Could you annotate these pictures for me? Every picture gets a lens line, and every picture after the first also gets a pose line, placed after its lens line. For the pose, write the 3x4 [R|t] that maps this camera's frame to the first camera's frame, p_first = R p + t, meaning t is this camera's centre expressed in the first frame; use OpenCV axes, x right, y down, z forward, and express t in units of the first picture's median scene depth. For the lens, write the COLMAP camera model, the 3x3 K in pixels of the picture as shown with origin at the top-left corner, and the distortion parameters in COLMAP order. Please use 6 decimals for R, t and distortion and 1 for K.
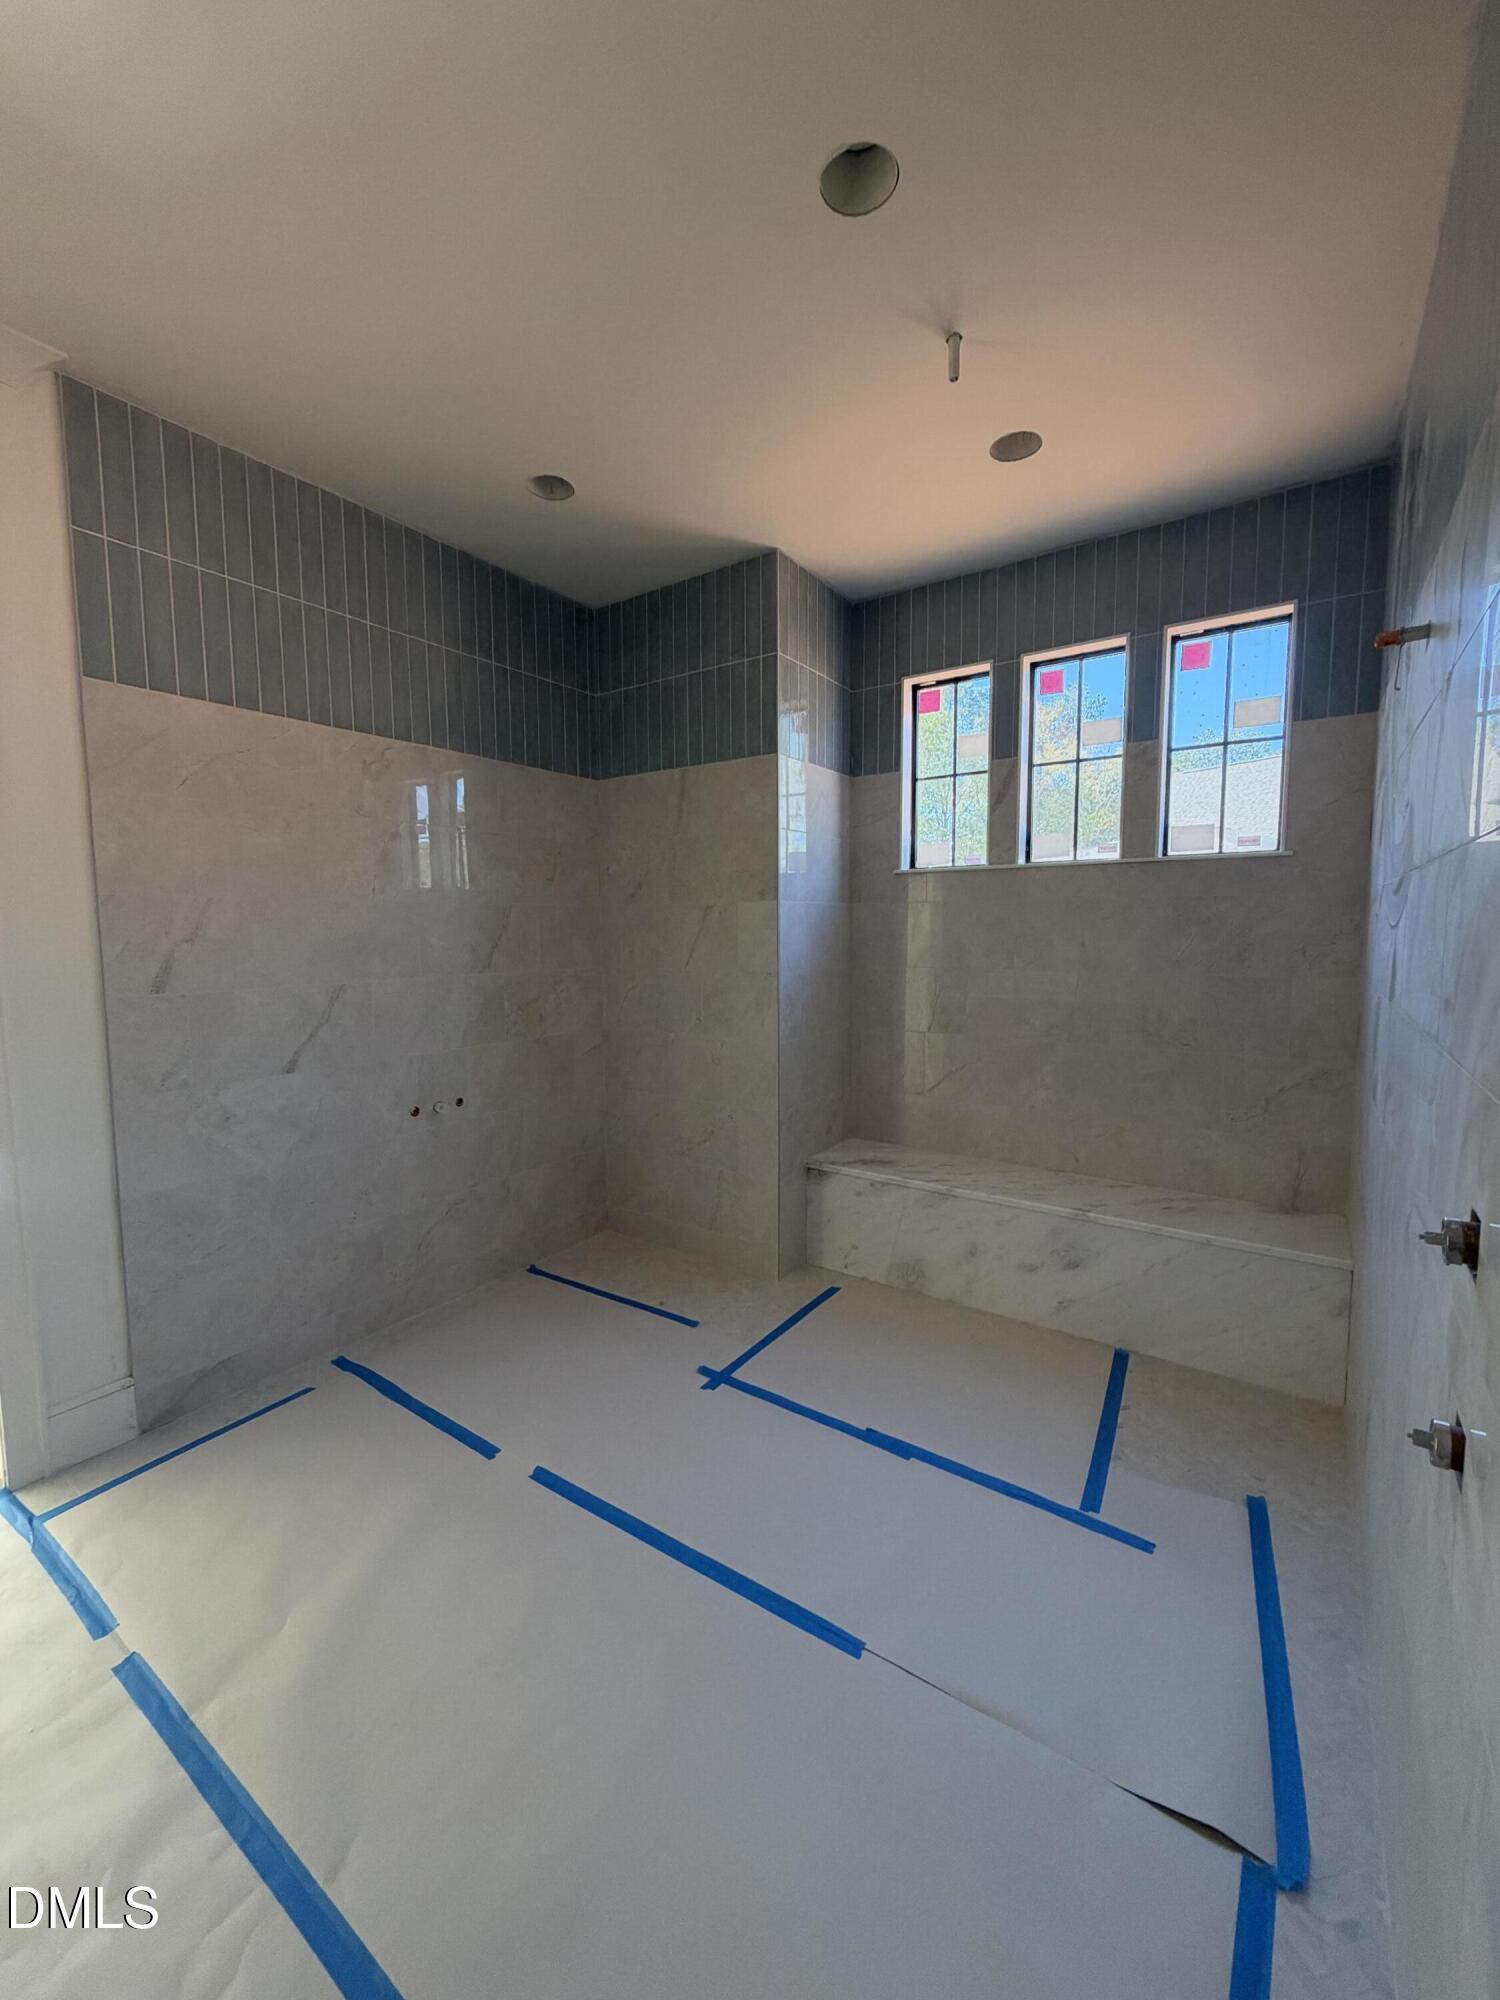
lens RADIAL K [[797.4, 0, 751.0], [0, 797.4, 1001.8], [0, 0, 1]] dist [-0.008169, 0.000249]
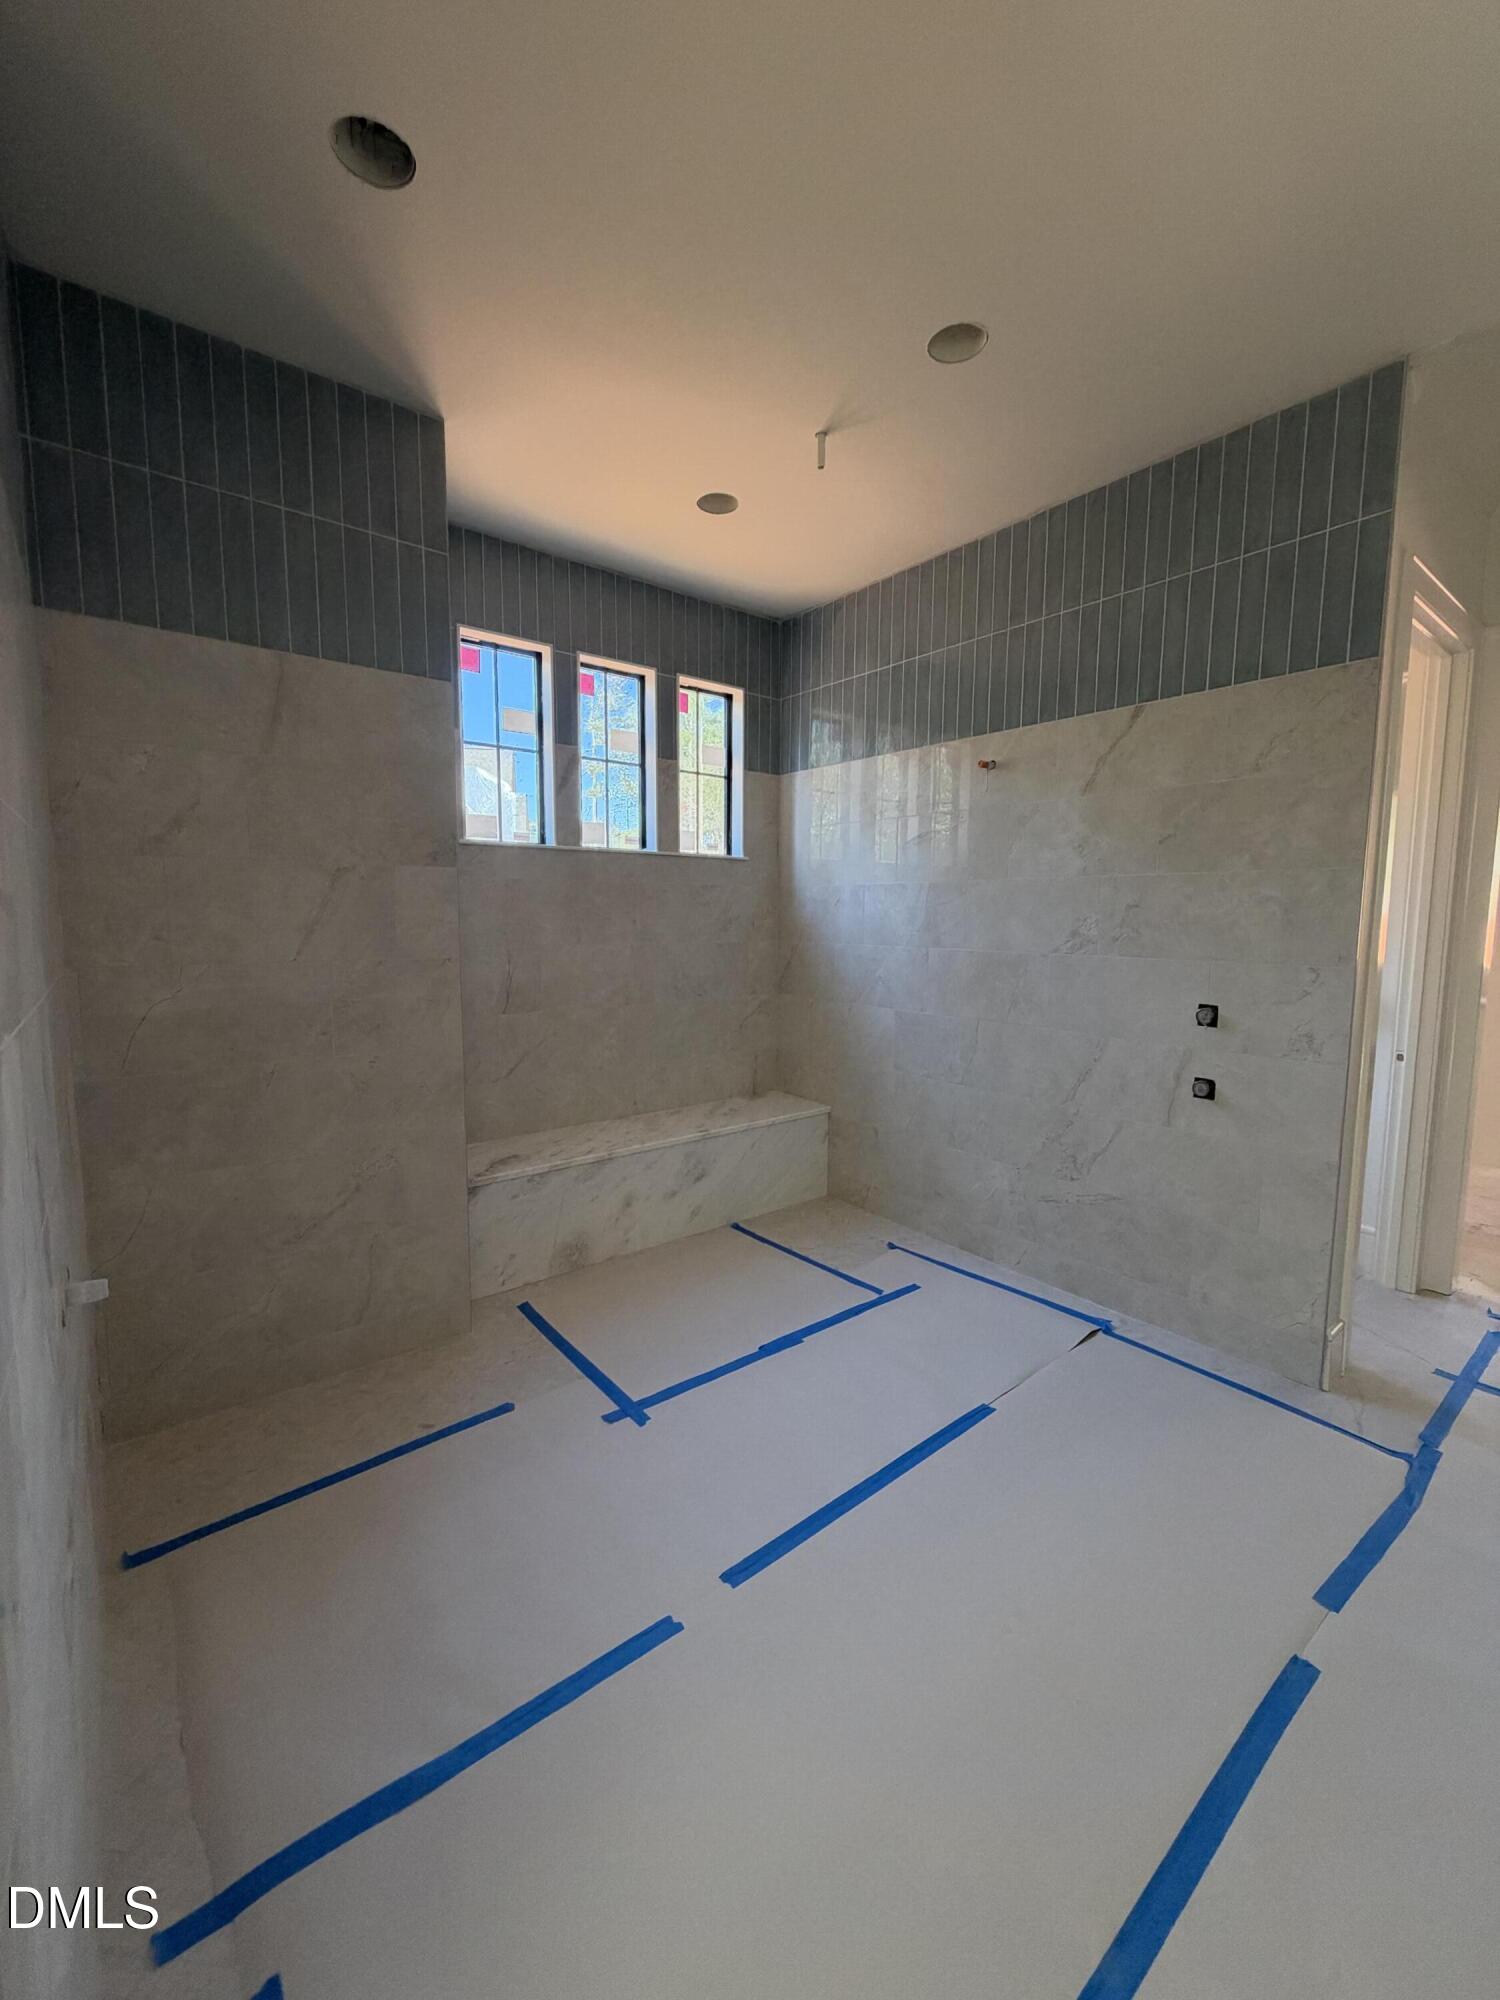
lens RADIAL K [[797.4, 0, 750.3], [0, 797.4, 999.6], [0, 0, 1]] dist [-0.008169, 0.000249]
pose [[0.283516, -0.097803, 0.953967, -0.674762], [0.076642, 0.993914, 0.079121, -0.036029], [-0.955900, 0.050682, 0.289287, 0.497901]]
